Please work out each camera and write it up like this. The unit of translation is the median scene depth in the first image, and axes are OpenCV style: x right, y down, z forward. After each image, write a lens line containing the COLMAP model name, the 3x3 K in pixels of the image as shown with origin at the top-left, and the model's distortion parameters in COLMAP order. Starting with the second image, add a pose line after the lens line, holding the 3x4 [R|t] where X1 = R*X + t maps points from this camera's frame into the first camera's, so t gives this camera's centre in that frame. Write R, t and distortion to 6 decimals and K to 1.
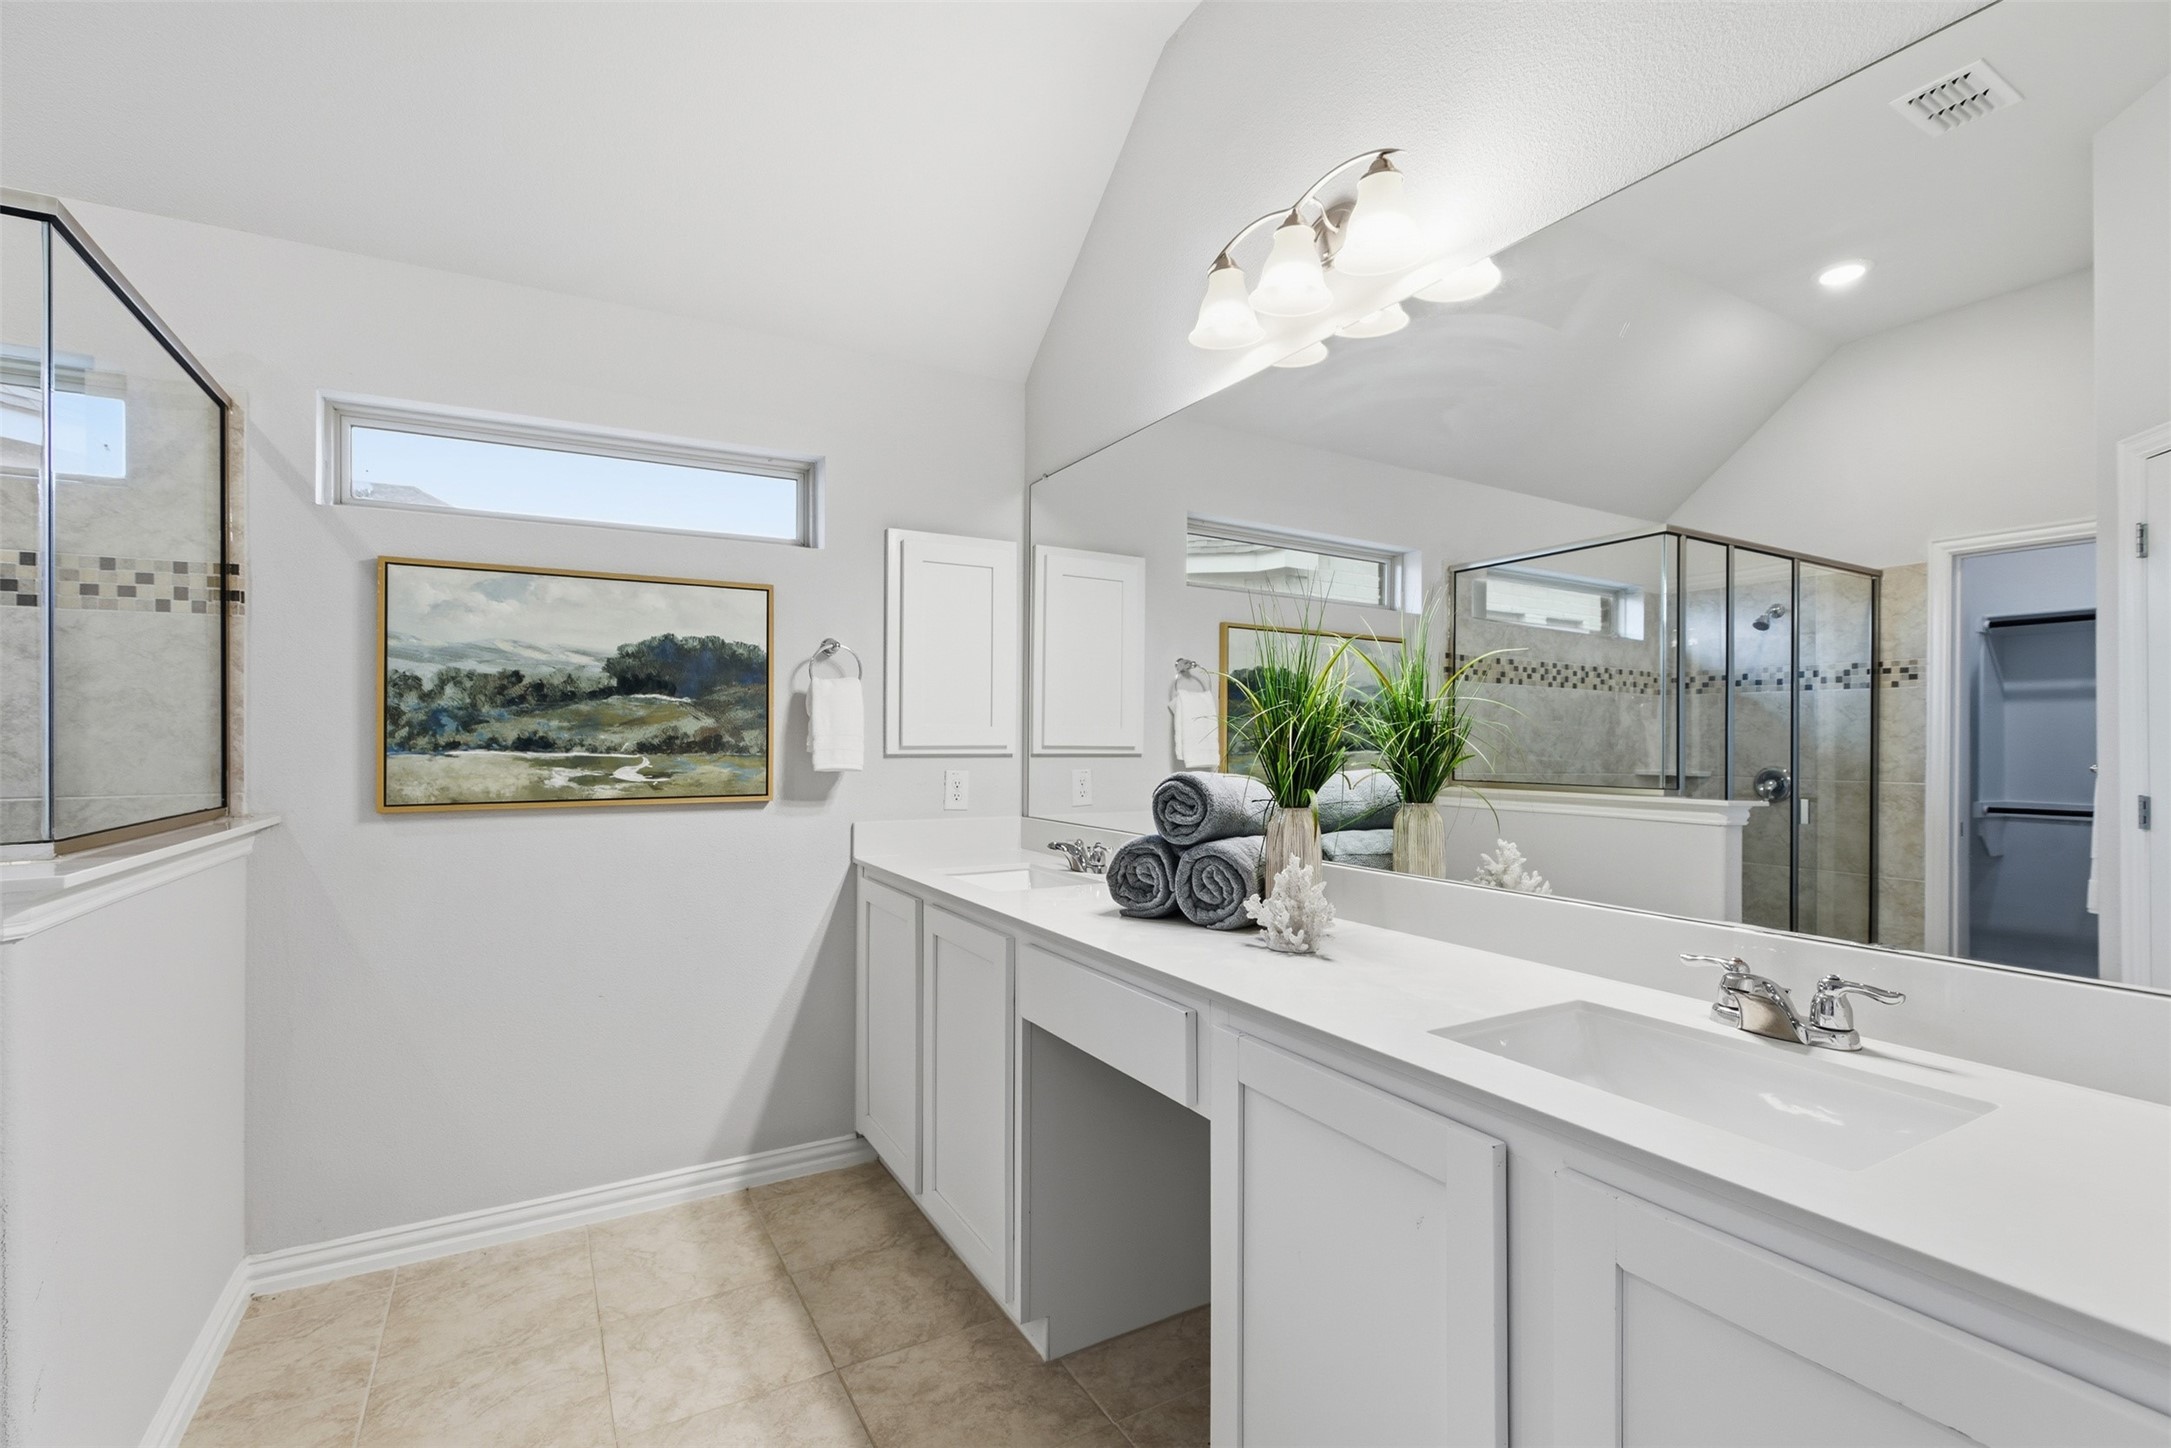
lens RADIAL K [[989.2, 0, 1091.5], [0, 989.2, 735.1], [0, 0, 1]] dist [-0.005143, 0.001576]
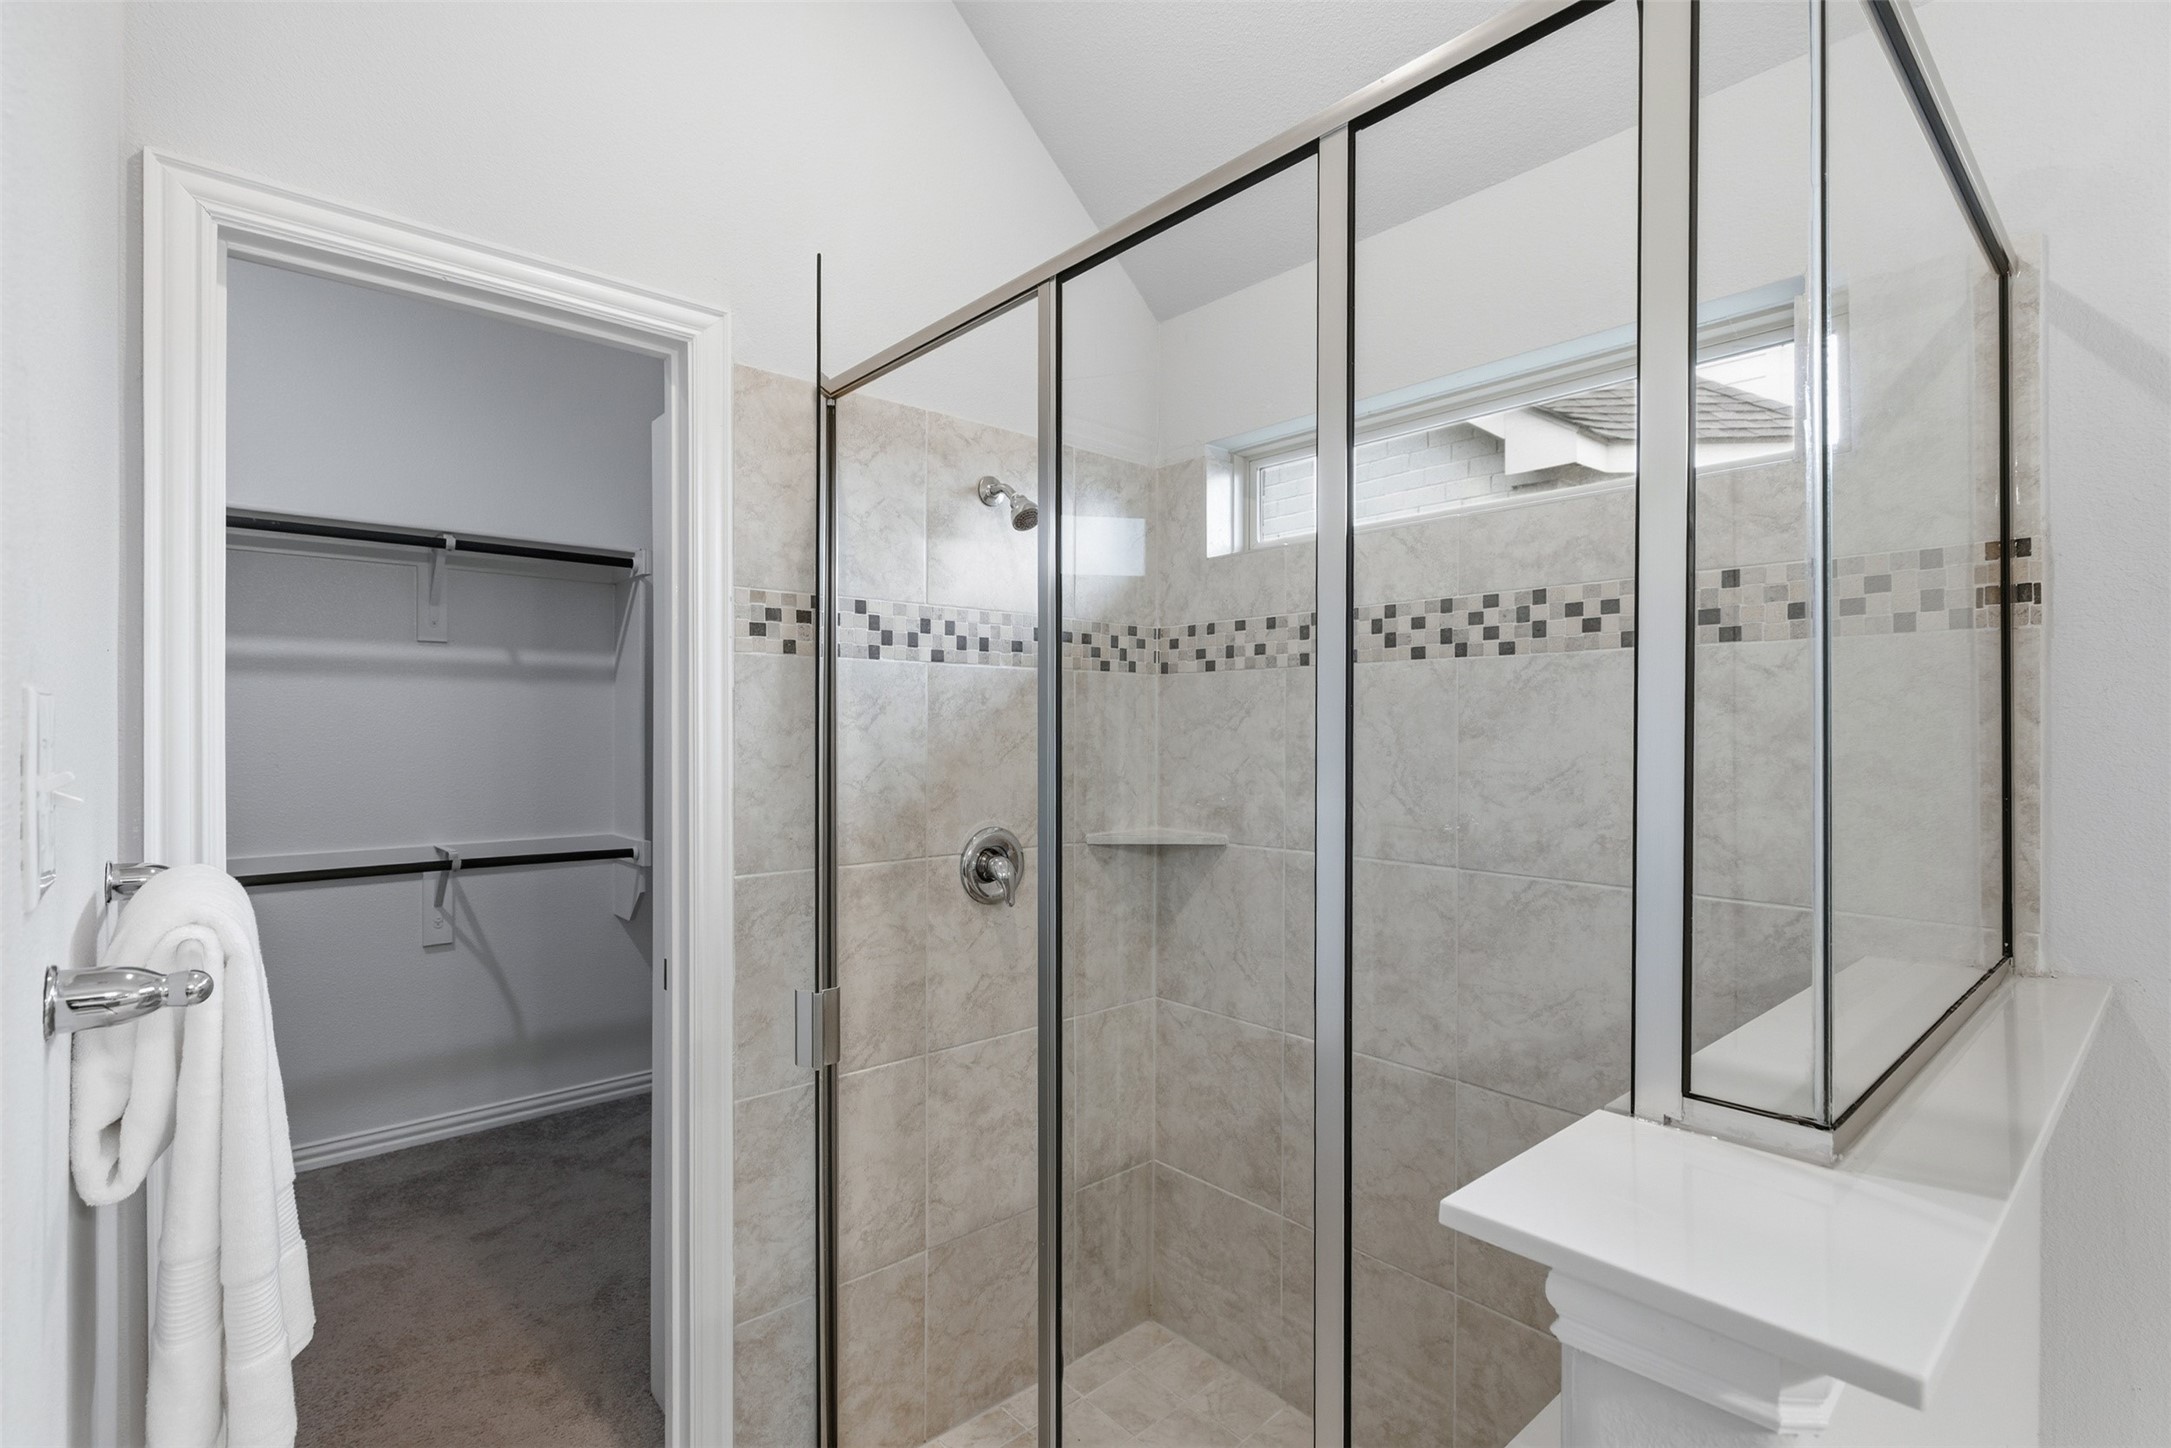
lens RADIAL K [[989.2, 0, 1088.3], [0, 989.2, 723.2], [0, 0, 1]] dist [-0.005143, 0.001576]
pose [[0.198041, 0.000906, -0.980193, -0.412355], [-0.001033, 0.999999, 0.000715, -0.064796], [0.980193, 0.000871, 0.198042, 0.349004]]
